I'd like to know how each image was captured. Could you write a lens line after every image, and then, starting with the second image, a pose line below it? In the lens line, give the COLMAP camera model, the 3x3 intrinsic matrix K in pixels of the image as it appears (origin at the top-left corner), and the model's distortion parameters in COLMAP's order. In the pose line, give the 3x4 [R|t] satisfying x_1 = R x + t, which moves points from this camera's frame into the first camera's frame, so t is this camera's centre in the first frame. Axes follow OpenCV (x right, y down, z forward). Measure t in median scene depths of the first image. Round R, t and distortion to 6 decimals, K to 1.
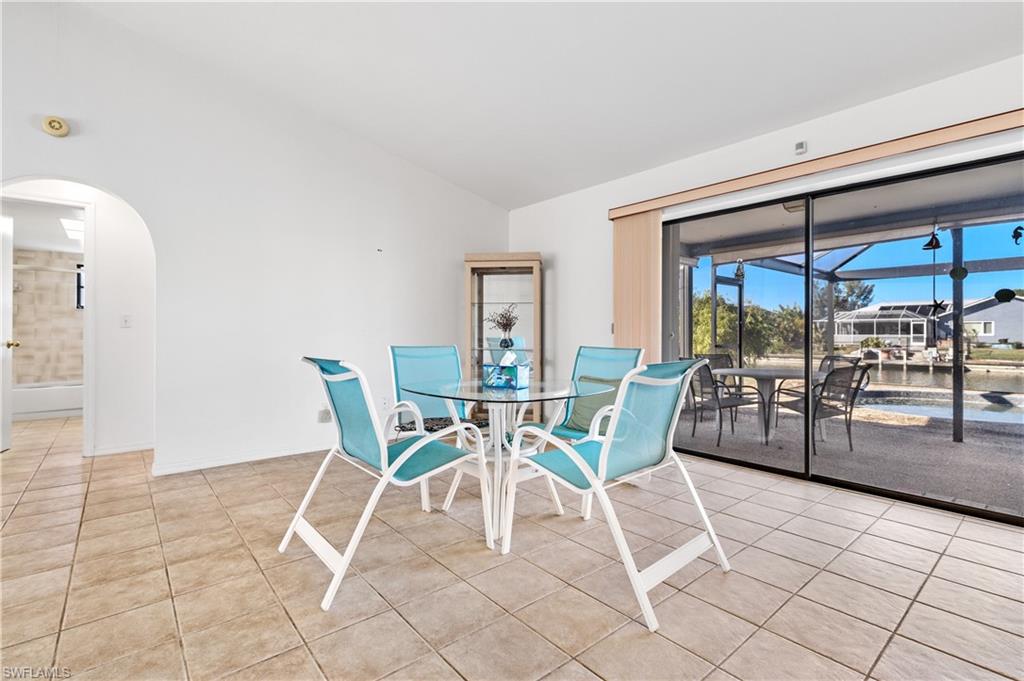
lens RADIAL K [[462.5, 0, 520.4], [0, 462.5, 334.2], [0, 0, 1]] dist [0.000267, -0.001233]
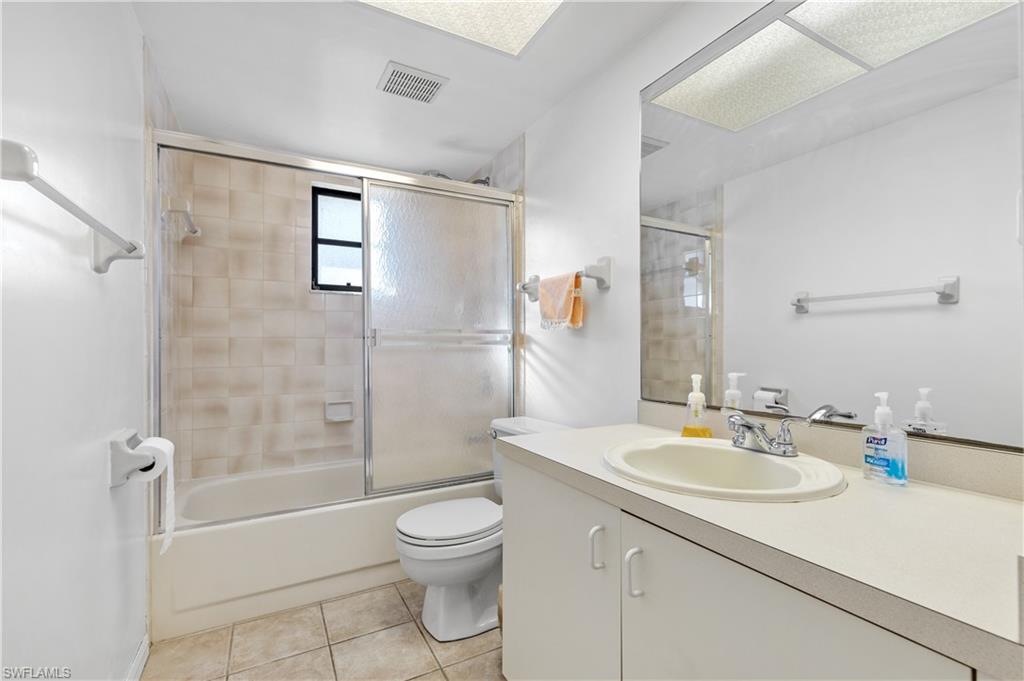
lens RADIAL K [[462.5, 0, 519.7], [0, 462.5, 349.7], [0, 0, 1]] dist [0.000267, -0.001233]
pose [[0.979669, -0.009105, -0.200412, -0.715414], [0.007862, 0.999945, -0.006997, 0.002737], [0.200464, 0.005279, 0.979687, 0.650017]]
